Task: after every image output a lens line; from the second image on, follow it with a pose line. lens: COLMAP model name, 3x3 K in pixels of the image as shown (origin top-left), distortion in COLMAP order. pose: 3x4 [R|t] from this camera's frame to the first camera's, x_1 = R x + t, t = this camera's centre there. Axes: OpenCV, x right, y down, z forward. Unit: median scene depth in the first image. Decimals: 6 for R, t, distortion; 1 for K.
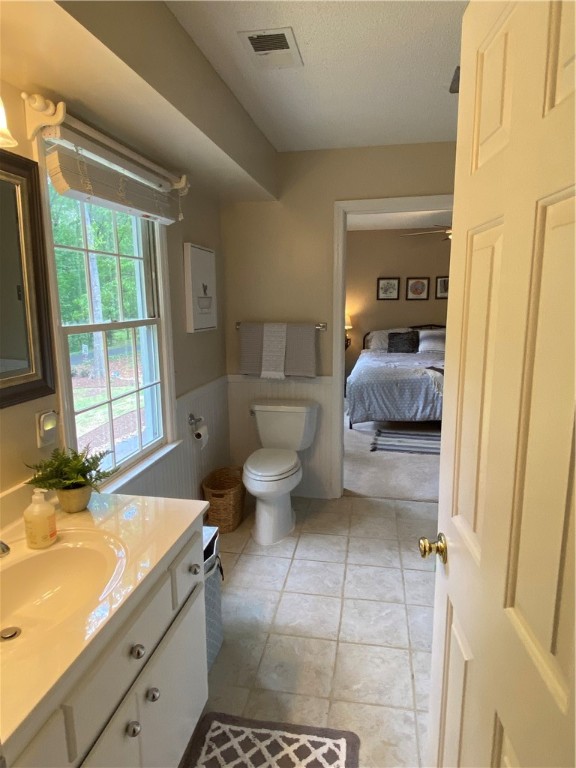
lens RADIAL K [[478.5, 0, 287.2], [0, 478.5, 385.1], [0, 0, 1]] dist [0.000669, -0.001882]
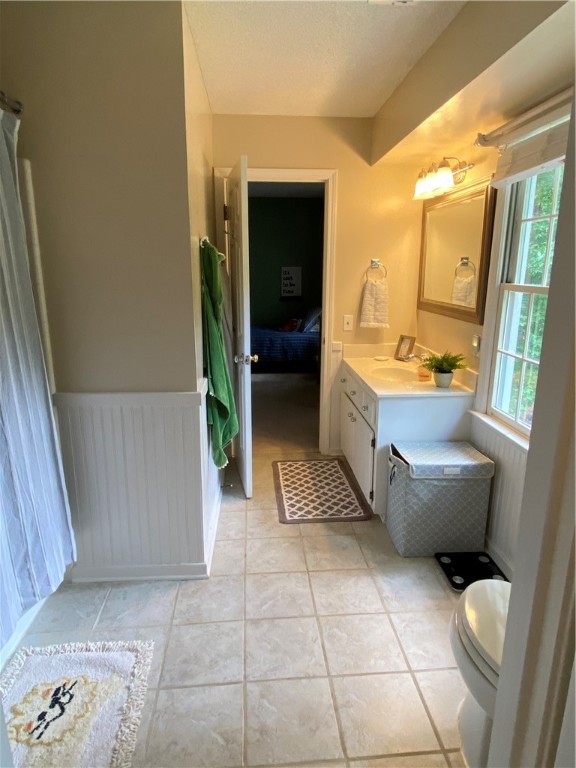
lens RADIAL K [[478.5, 0, 288.5], [0, 478.5, 387.8], [0, 0, 1]] dist [0.000669, -0.001882]
pose [[-0.965074, 0.062030, -0.254529, 0.213037], [-0.050757, 0.908882, 0.413954, -0.166548], [0.257014, 0.412415, -0.873989, 0.932705]]
